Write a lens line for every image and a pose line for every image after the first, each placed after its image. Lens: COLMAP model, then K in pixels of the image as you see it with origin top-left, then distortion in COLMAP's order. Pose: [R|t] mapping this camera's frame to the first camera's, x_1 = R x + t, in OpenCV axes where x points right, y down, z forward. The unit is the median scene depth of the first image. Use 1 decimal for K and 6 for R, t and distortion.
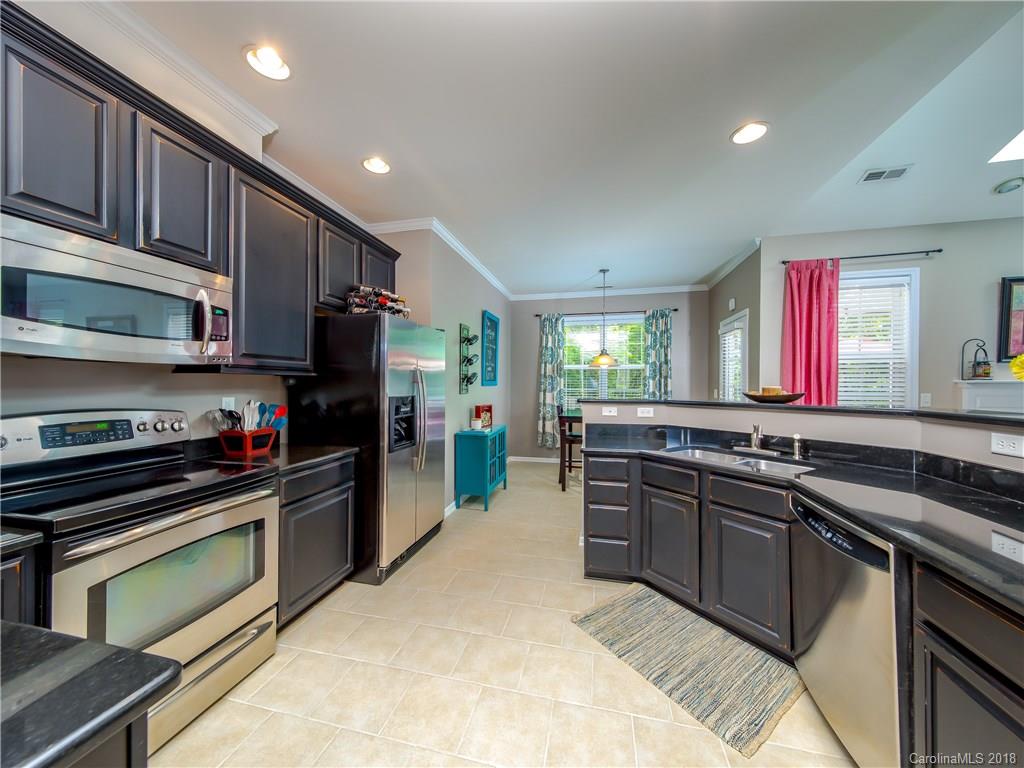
lens RADIAL K [[381.2, 0, 512.3], [0, 381.2, 387.1], [0, 0, 1]] dist [0.000451, 0.000091]
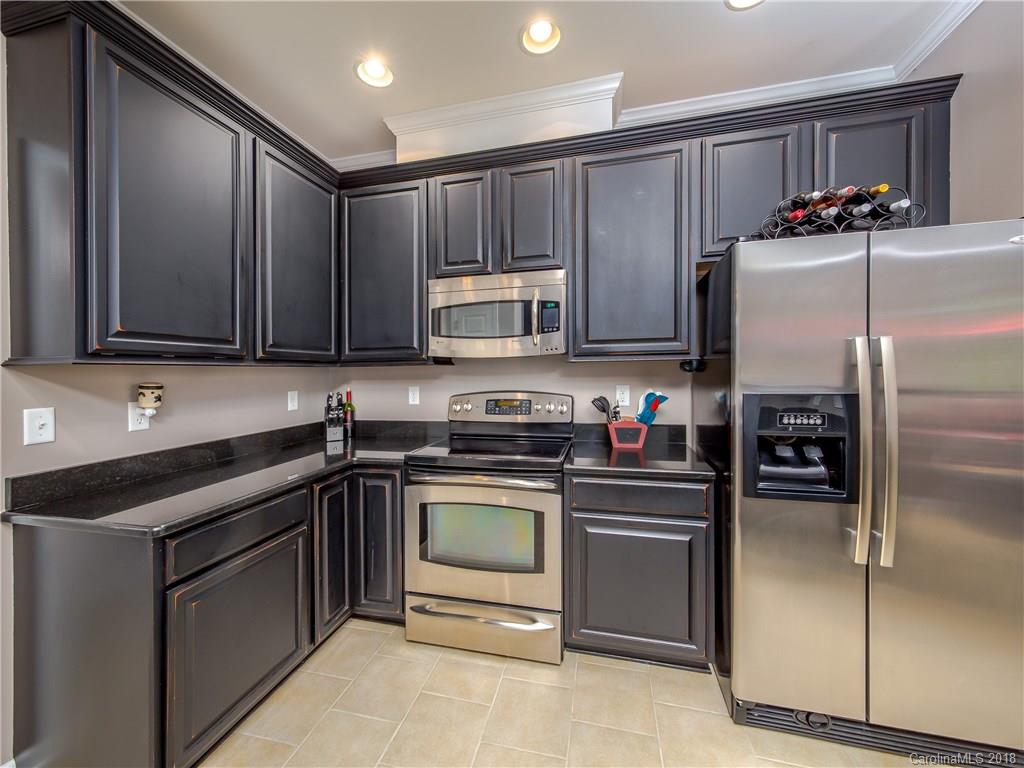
lens RADIAL K [[354.8, 0, 516.0], [0, 354.8, 380.4], [0, 0, 1]] dist [0.002185, -0.000079]
pose [[0.017476, 0.012525, -0.999769, 0.228197], [0.004924, 0.999908, 0.012613, 0.001025], [0.999835, -0.005143, 0.017413, 0.890307]]
